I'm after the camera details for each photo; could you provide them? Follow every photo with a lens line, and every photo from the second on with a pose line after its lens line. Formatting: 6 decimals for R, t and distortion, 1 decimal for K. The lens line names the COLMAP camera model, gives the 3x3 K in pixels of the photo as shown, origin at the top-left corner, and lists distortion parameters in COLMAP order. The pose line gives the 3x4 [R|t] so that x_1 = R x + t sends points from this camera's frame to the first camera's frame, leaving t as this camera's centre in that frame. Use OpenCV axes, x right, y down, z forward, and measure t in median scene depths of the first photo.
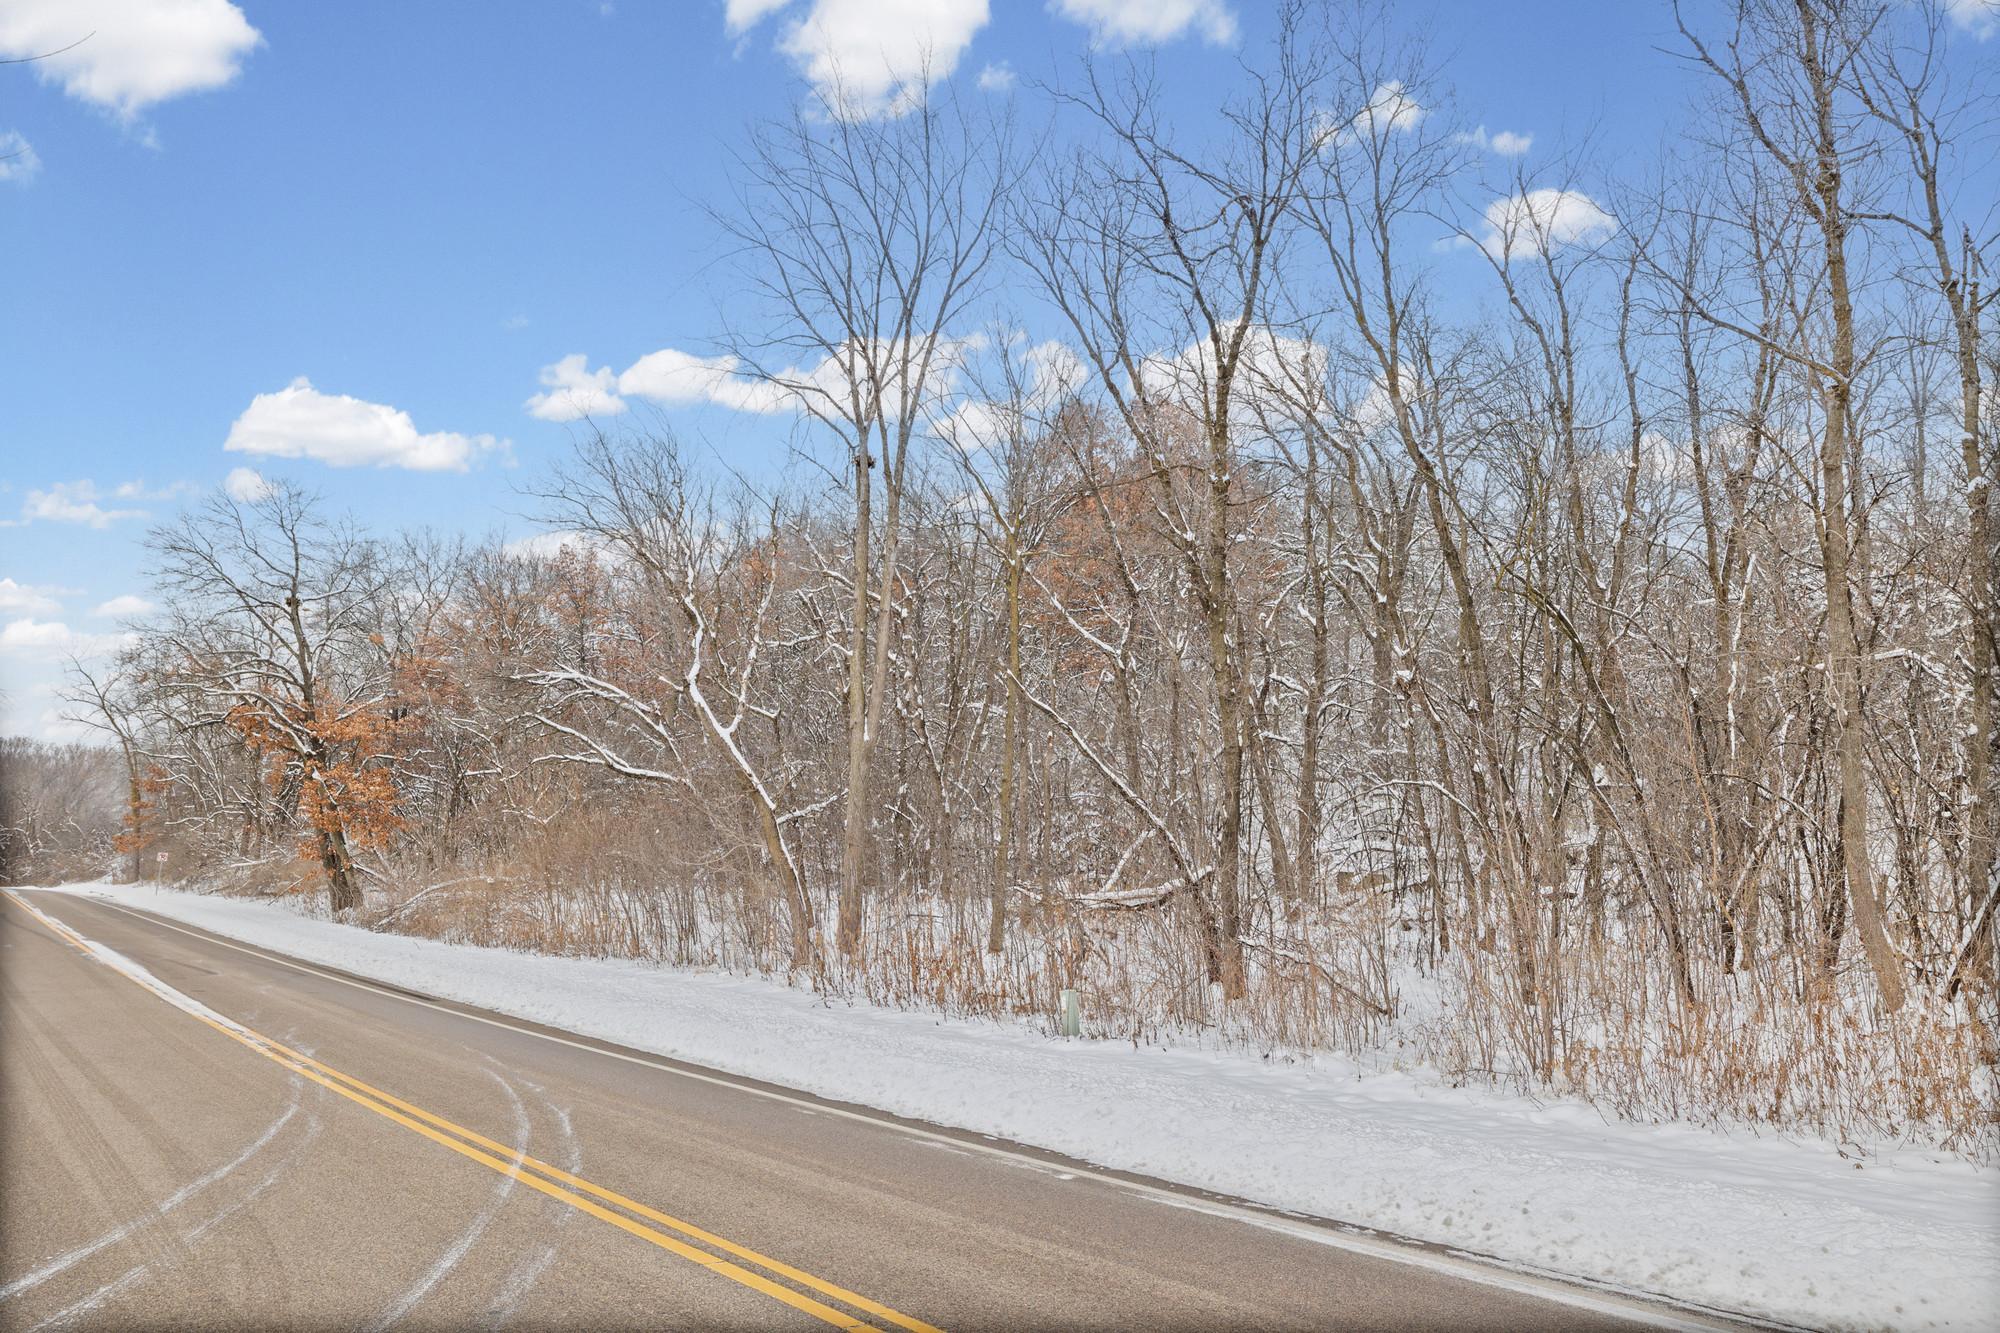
lens RADIAL K [[1259.8, 0, 1005.2], [0, 1259.8, 670.2], [0, 0, 1]] dist [0.010354, 0.000814]
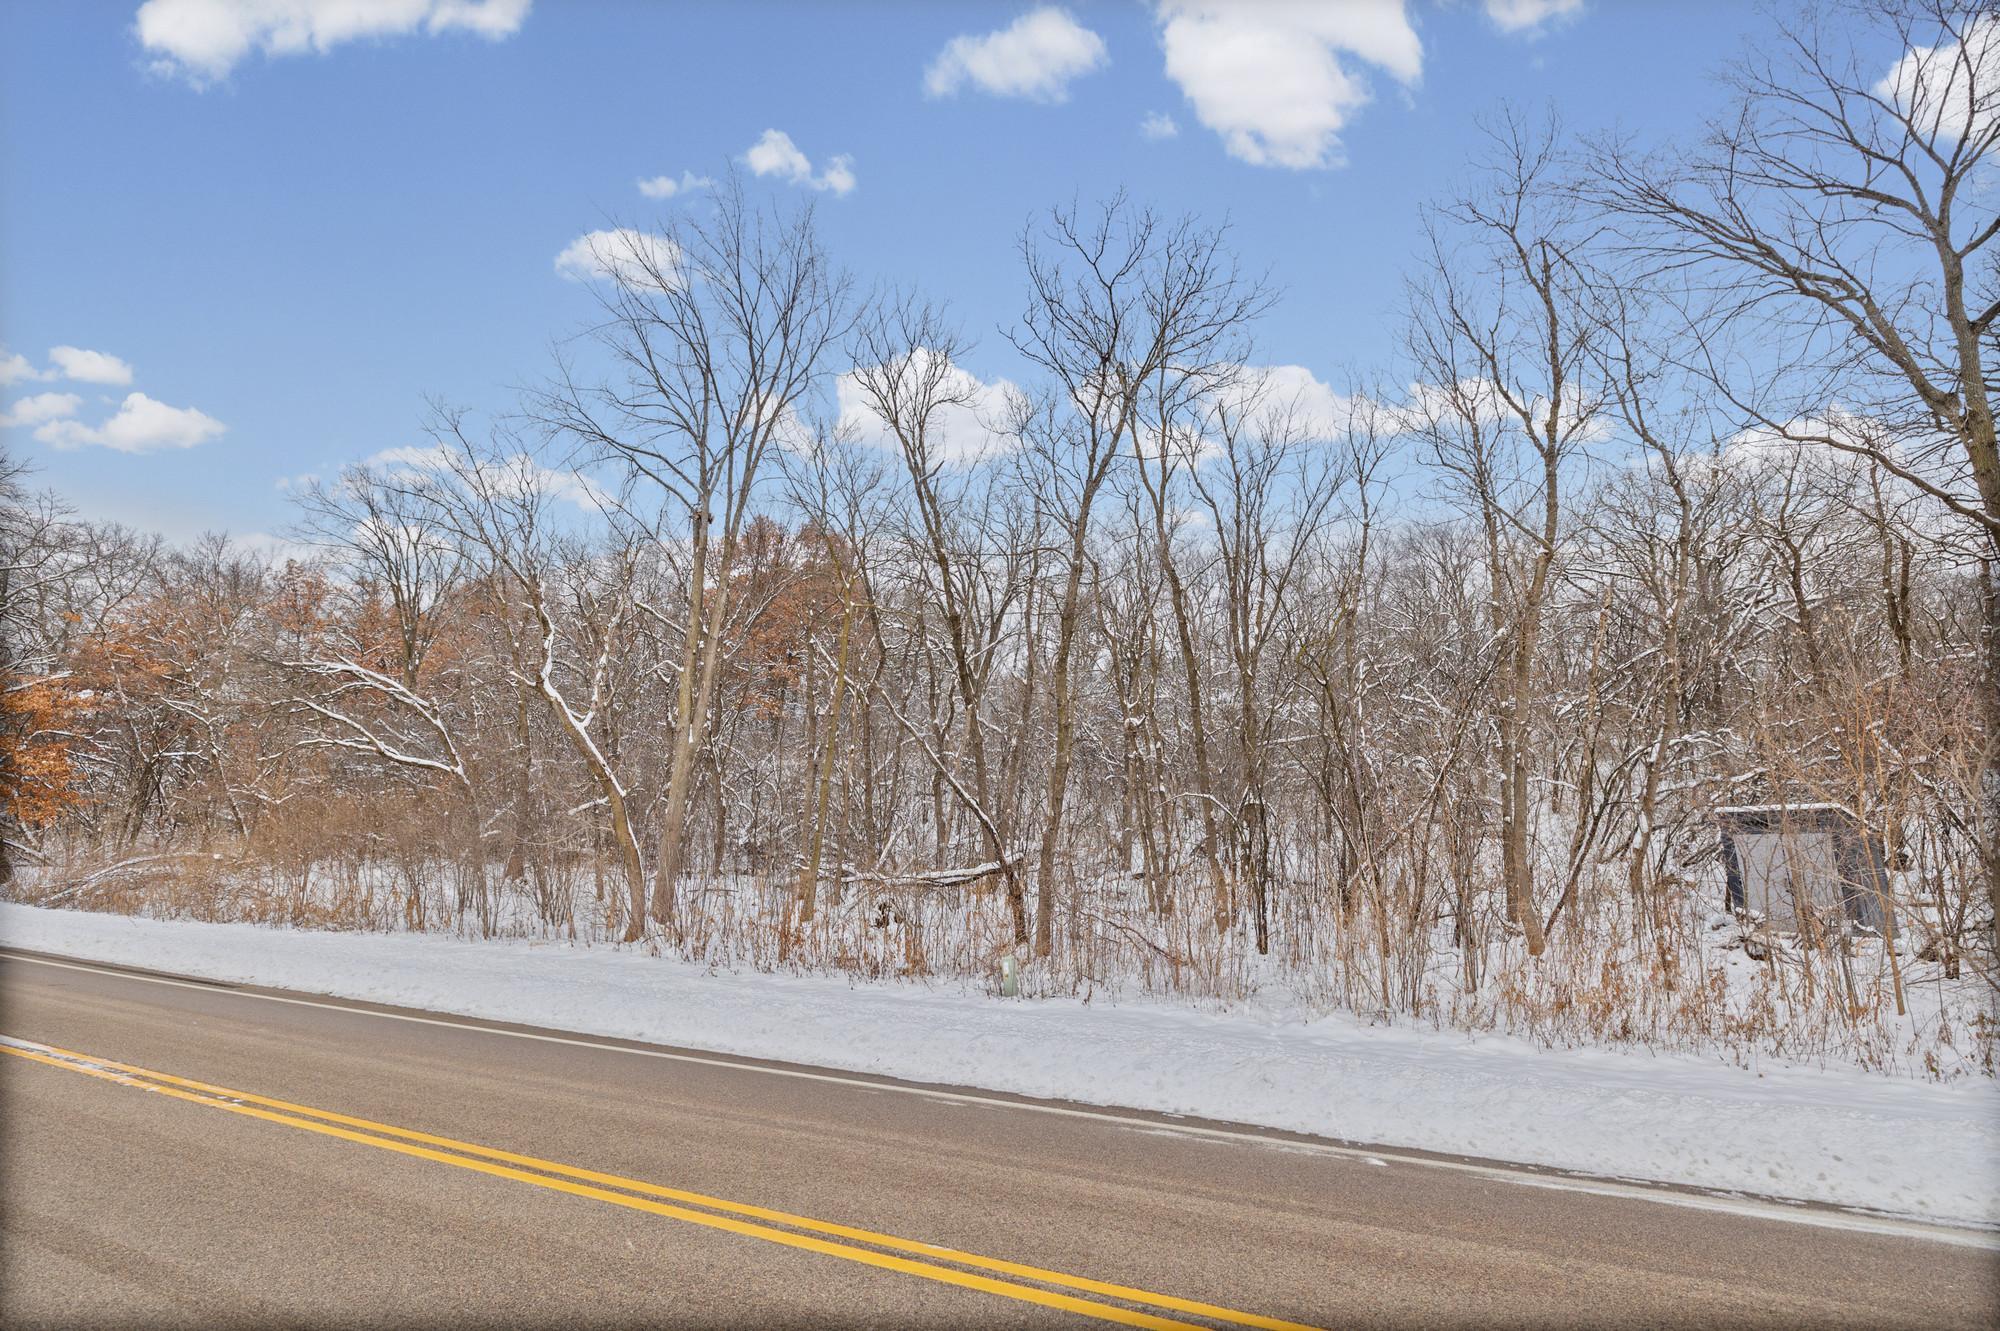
lens RADIAL K [[835.7, 0, 1050.6], [0, 835.7, 668.0], [0, 0, 1]] dist [0.002399, 0.000381]
pose [[0.905856, 0.104646, 0.410456, -0.181694], [-0.078561, 0.993697, -0.079964, 0.029461], [-0.416237, 0.040190, 0.908368, 0.173939]]
